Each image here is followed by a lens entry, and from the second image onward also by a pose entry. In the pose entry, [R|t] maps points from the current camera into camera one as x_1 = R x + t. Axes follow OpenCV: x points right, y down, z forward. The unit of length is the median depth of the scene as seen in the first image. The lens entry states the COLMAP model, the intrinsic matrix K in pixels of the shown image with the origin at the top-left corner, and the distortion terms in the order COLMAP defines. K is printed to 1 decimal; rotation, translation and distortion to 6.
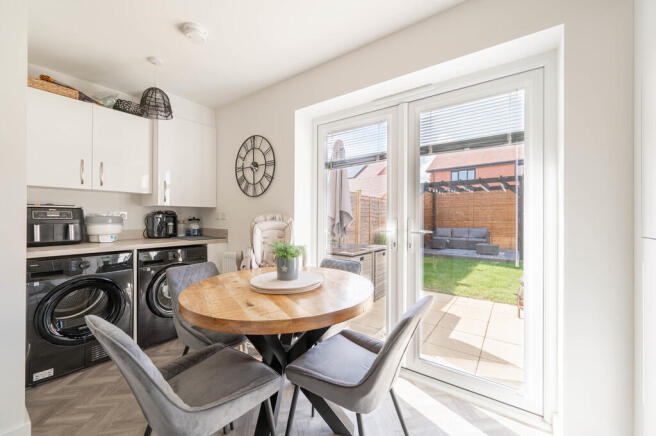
lens RADIAL K [[257.8, 0, 329.7], [0, 257.8, 215.7], [0, 0, 1]] dist [0.000378, -0.000034]
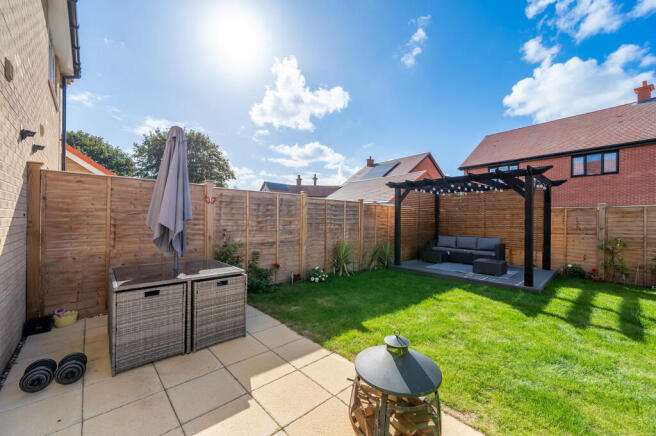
lens RADIAL K [[257.8, 0, 329.7], [0, 257.8, 215.7], [0, 0, 1]] dist [0.000378, -0.000034]
pose [[0.982481, 0.002818, -0.186340, 0.914697], [-0.003872, 0.999979, -0.005290, -0.049050], [0.186321, 0.005918, 0.982471, 0.518386]]
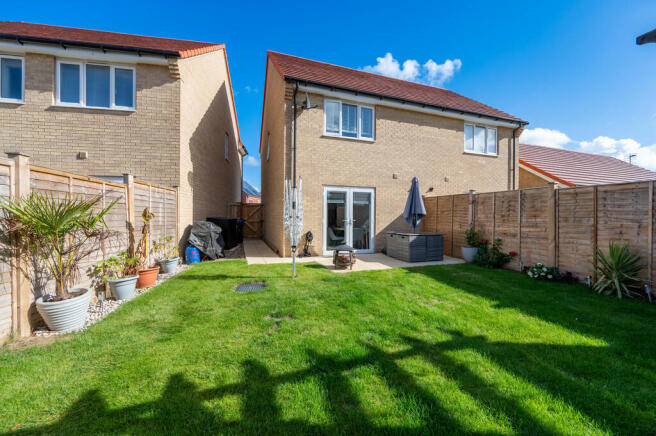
lens RADIAL K [[257.8, 0, 329.7], [0, 257.8, 215.7], [0, 0, 1]] dist [0.000378, -0.000034]
pose [[-0.564155, -0.007870, -0.825632, 2.917956], [0.000670, 0.999950, -0.009990, 0.012595], [0.825669, -0.006189, -0.564121, 2.332366]]
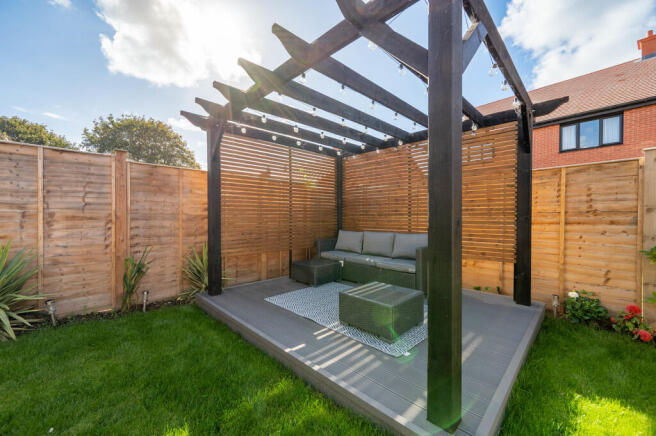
lens RADIAL K [[257.8, 0, 329.7], [0, 257.8, 215.7], [0, 0, 1]] dist [0.000378, -0.000034]
pose [[0.988916, -0.002391, -0.148456, 1.884564], [0.003171, 0.999982, 0.005017, 0.066547], [0.148442, -0.005432, 0.988906, 2.189188]]
